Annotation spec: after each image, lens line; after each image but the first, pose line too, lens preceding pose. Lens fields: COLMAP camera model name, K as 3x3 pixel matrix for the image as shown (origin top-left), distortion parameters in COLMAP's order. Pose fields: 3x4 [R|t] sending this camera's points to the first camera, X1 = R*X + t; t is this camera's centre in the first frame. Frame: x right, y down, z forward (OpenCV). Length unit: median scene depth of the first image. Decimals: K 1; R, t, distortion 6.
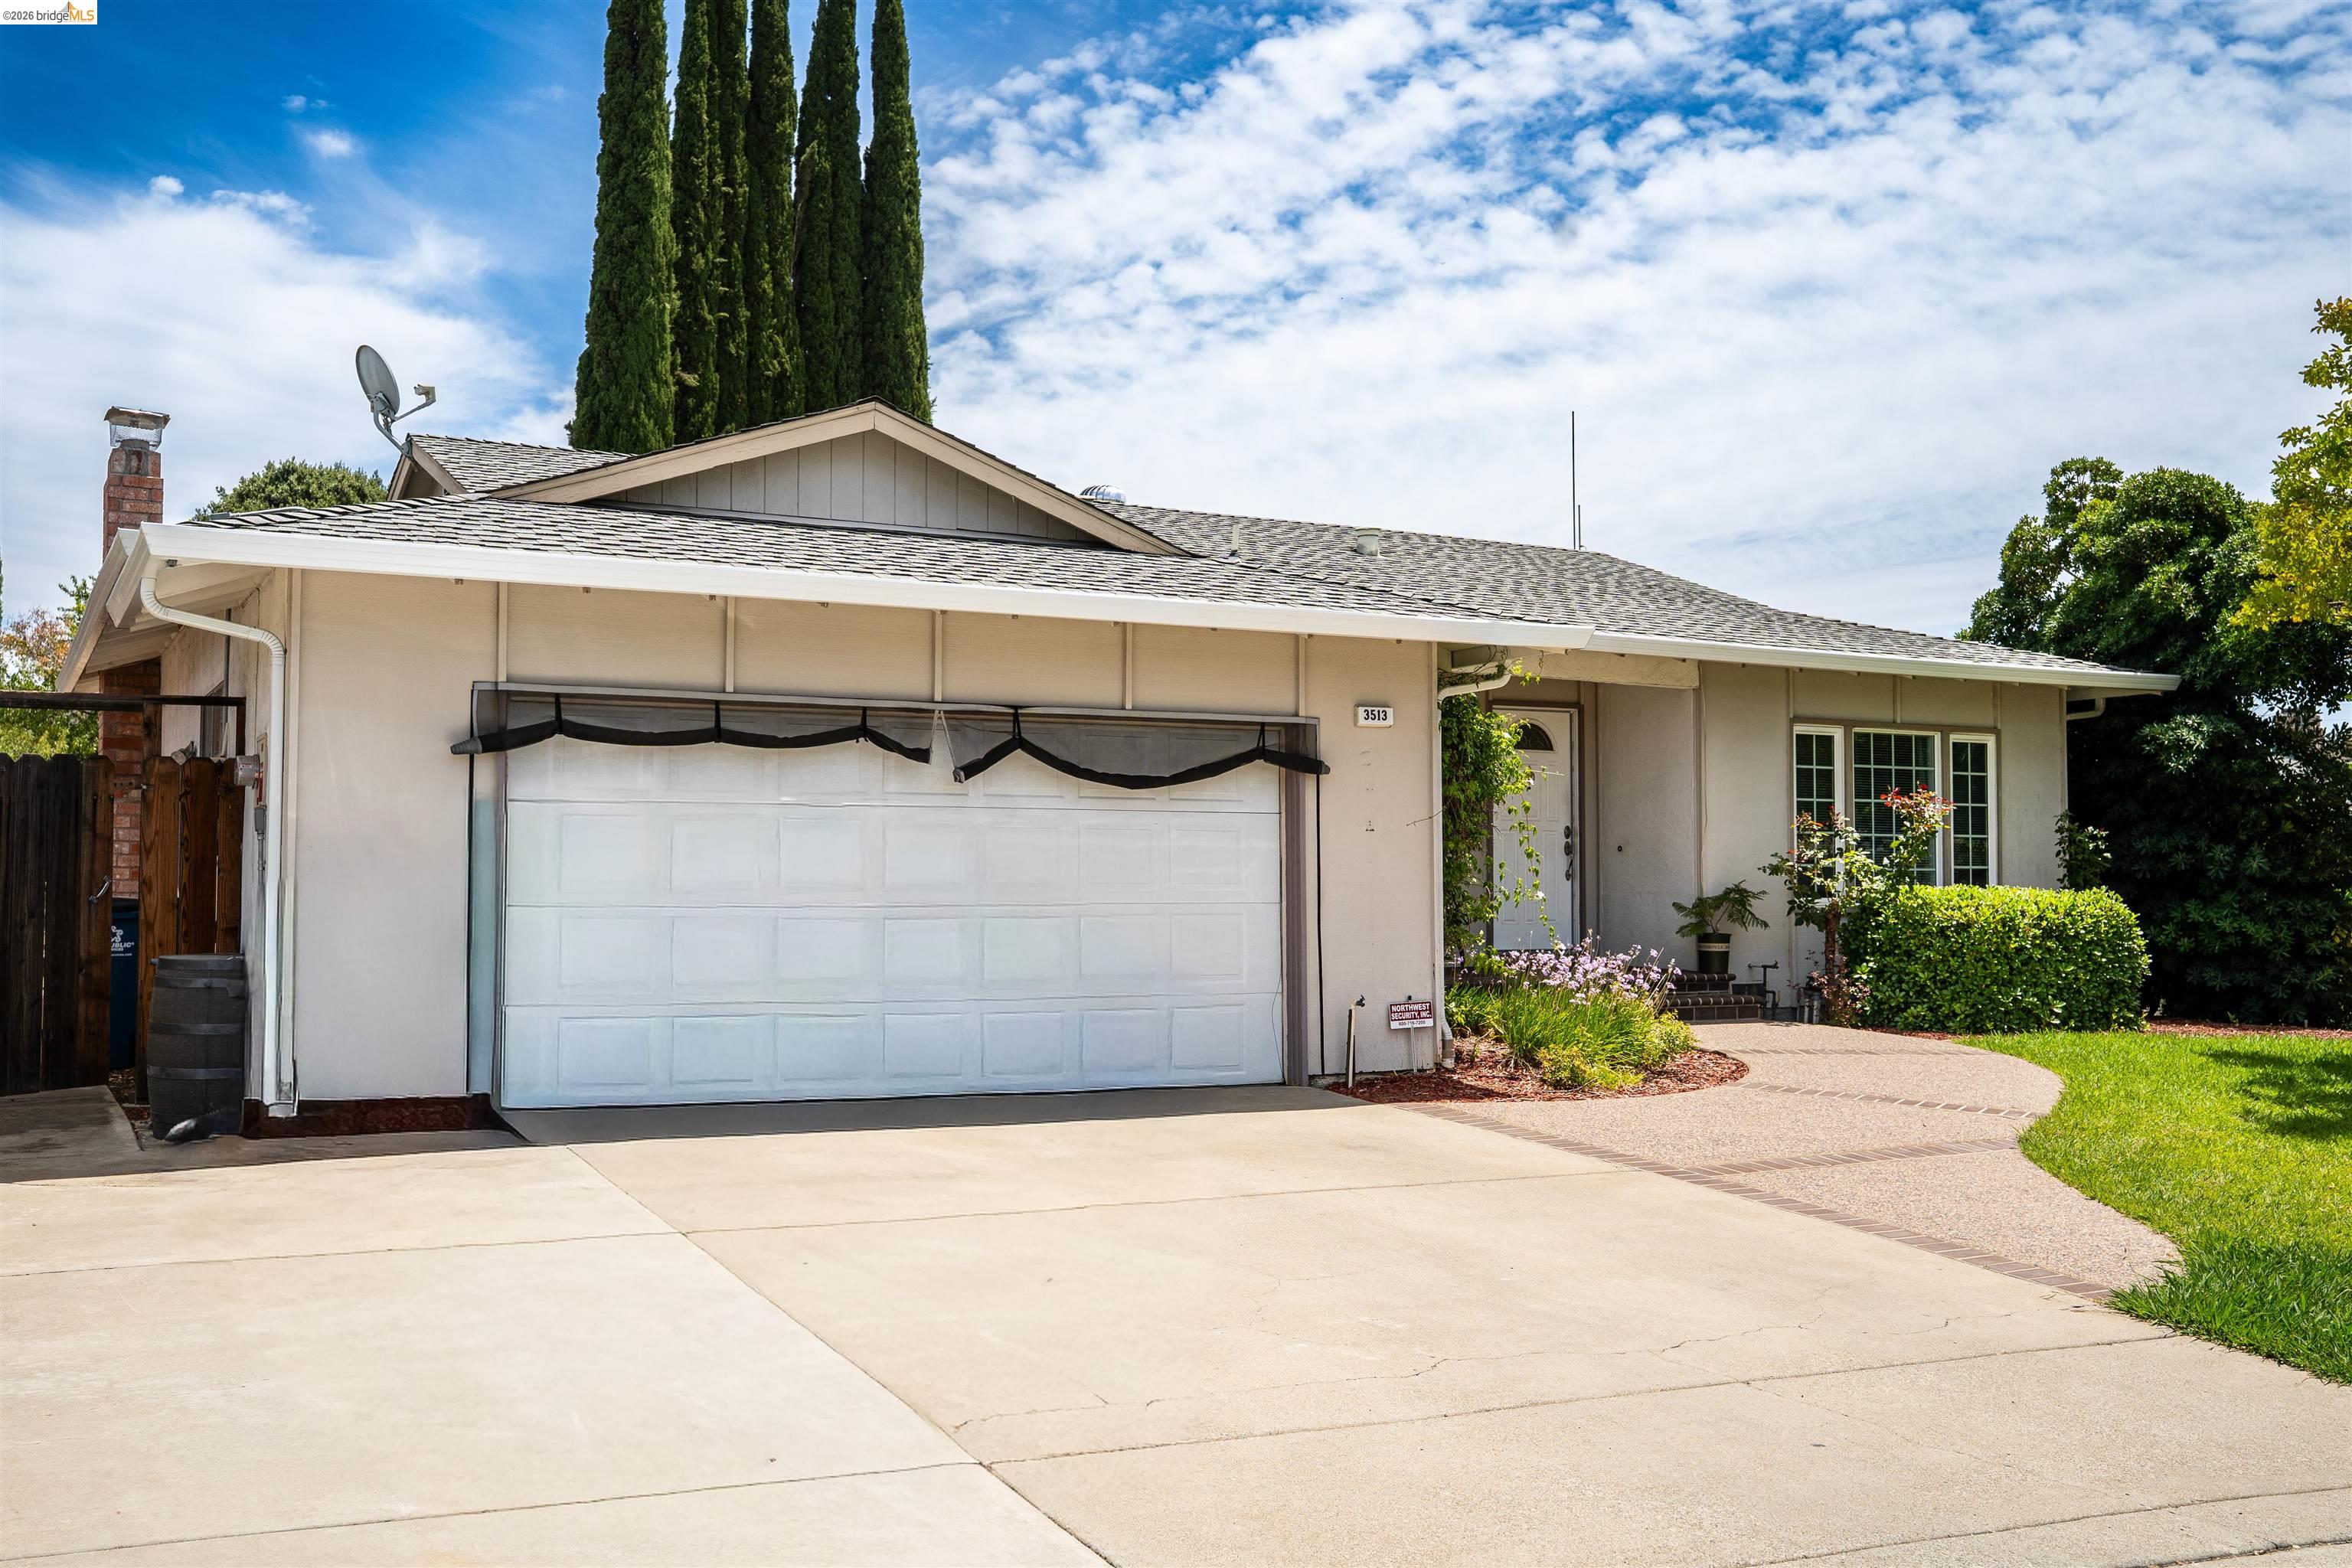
lens RADIAL K [[2097.1, 0, 1176.0], [0, 2097.1, 784.0], [0, 0, 1]] dist [-0.016775, -0.004834]
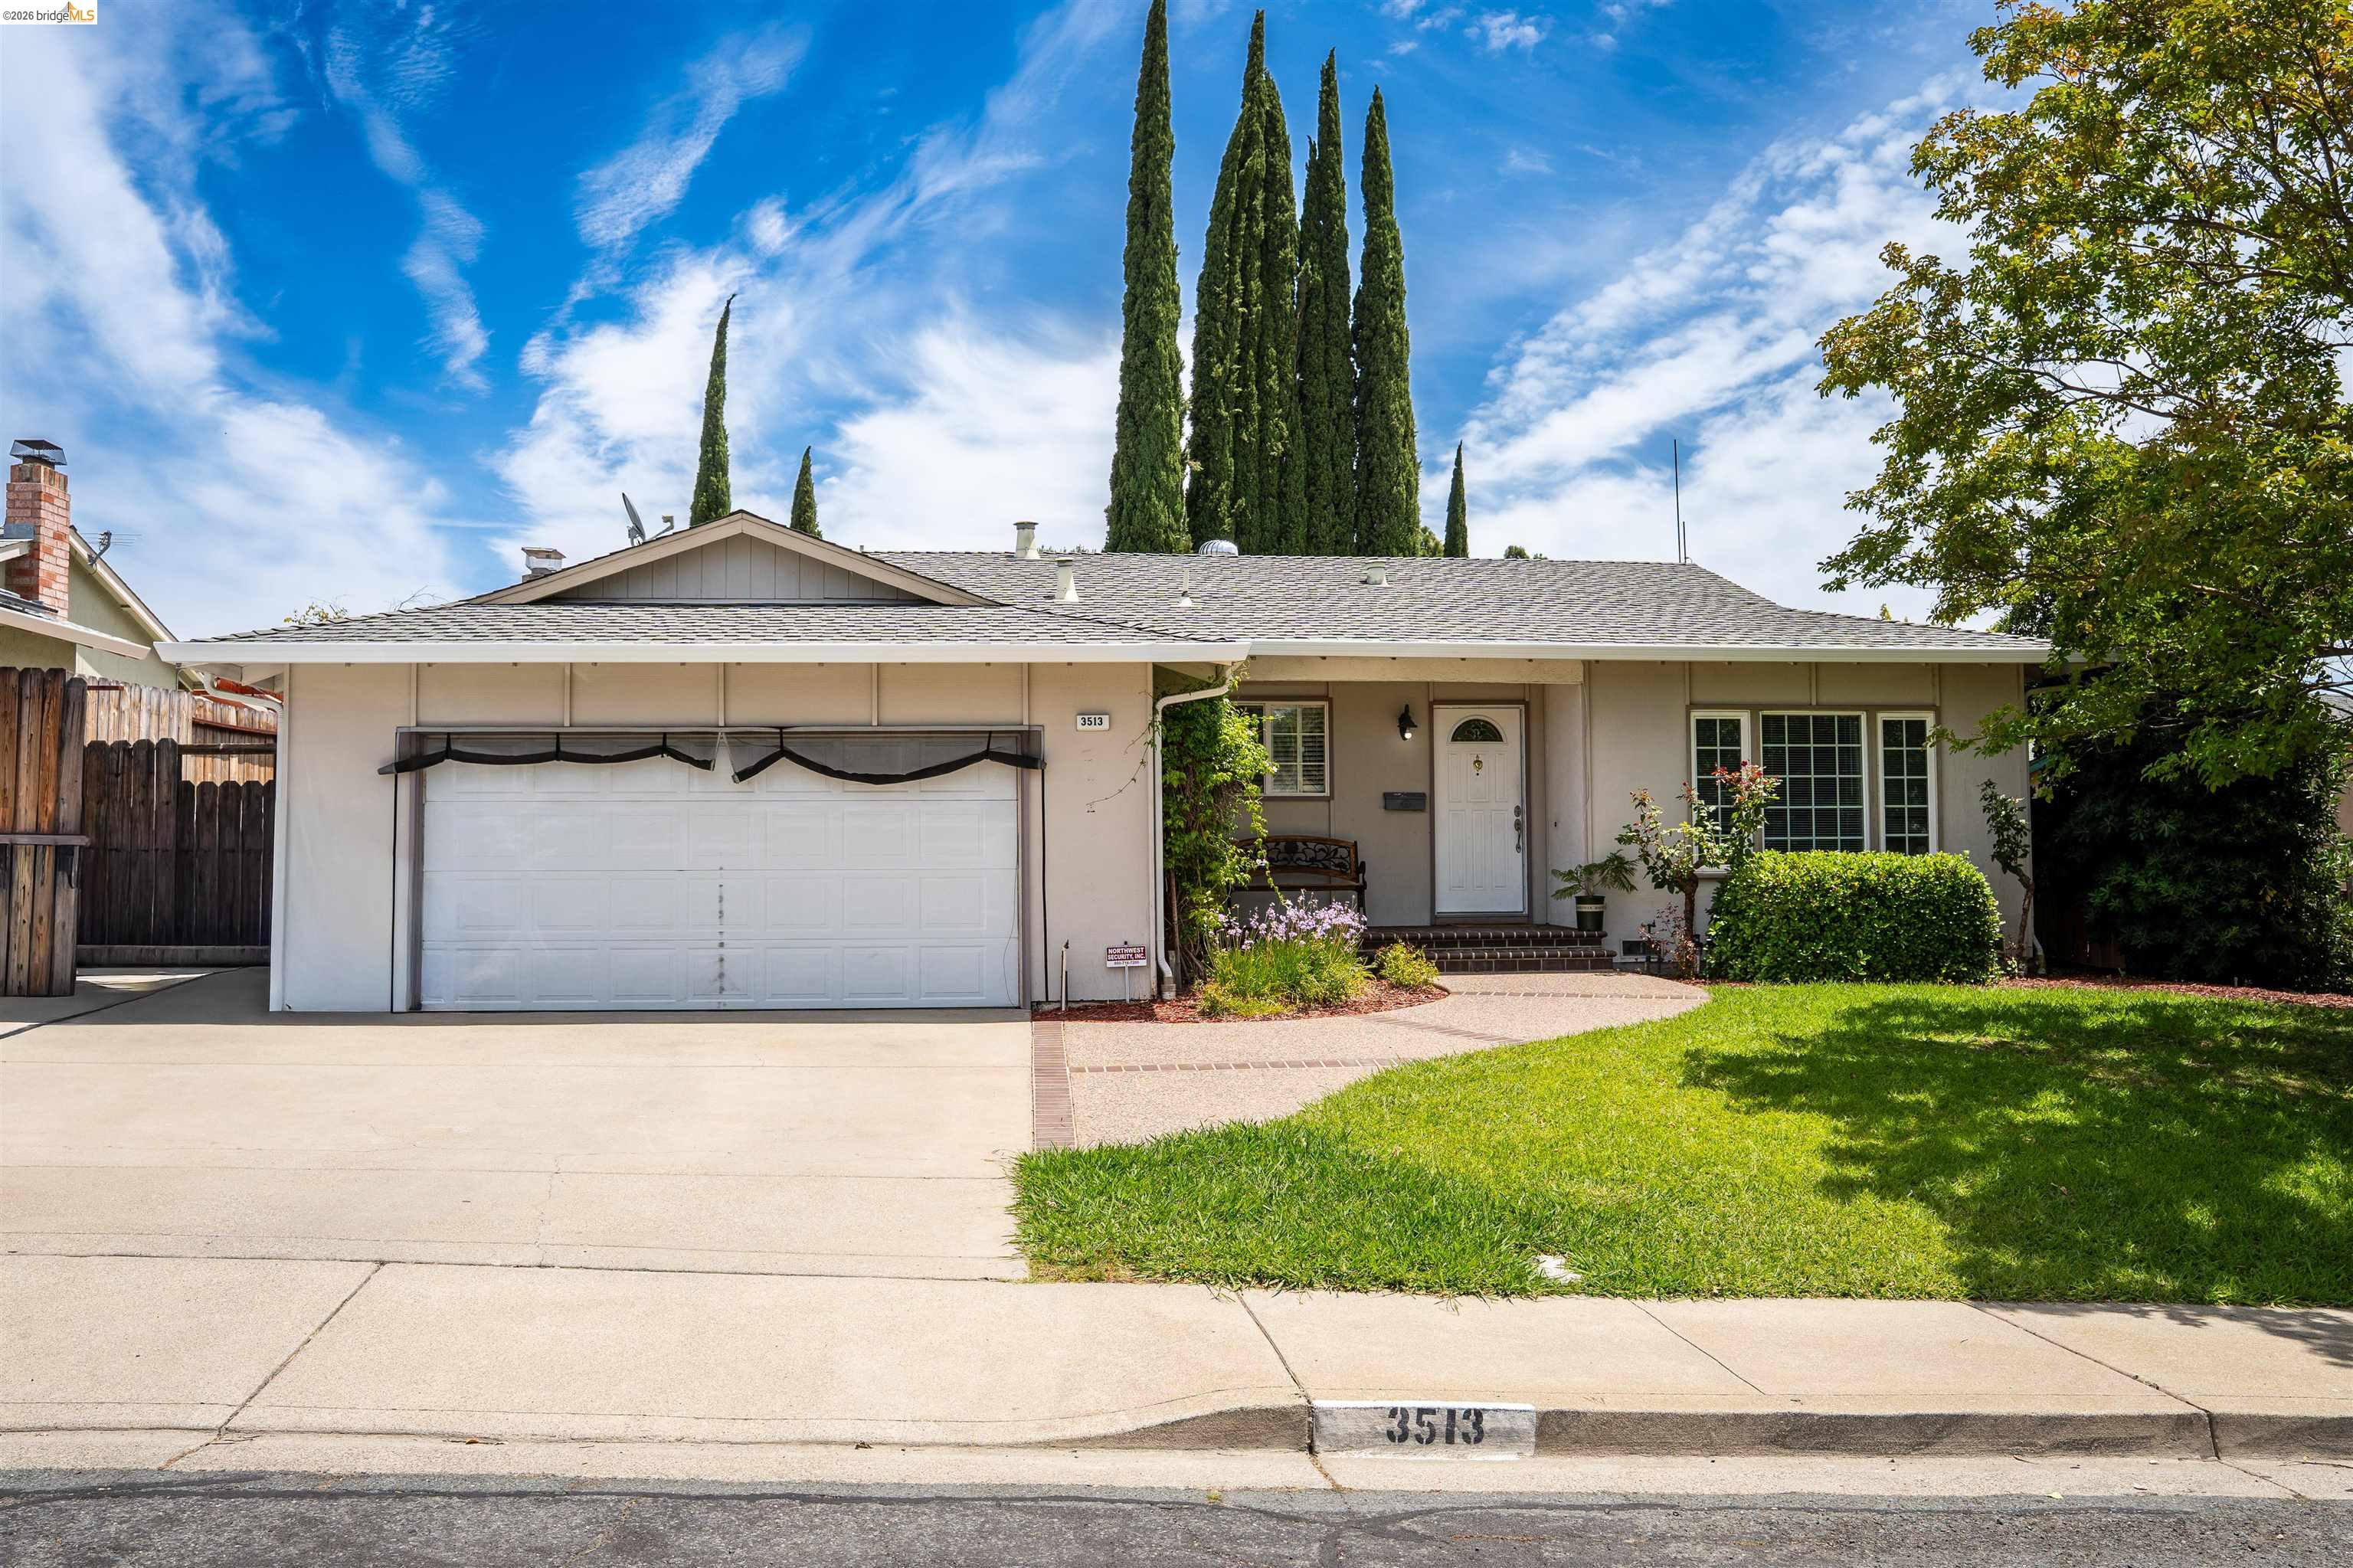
lens RADIAL K [[1829.5, 0, 1169.2], [0, 1829.5, 752.8], [0, 0, 1]] dist [-0.074860, -0.003606]
pose [[0.924581, -0.035400, -0.379338, 0.404162], [0.027390, 0.999274, -0.026492, 0.012308], [0.380001, 0.014104, 0.924879, -0.010234]]
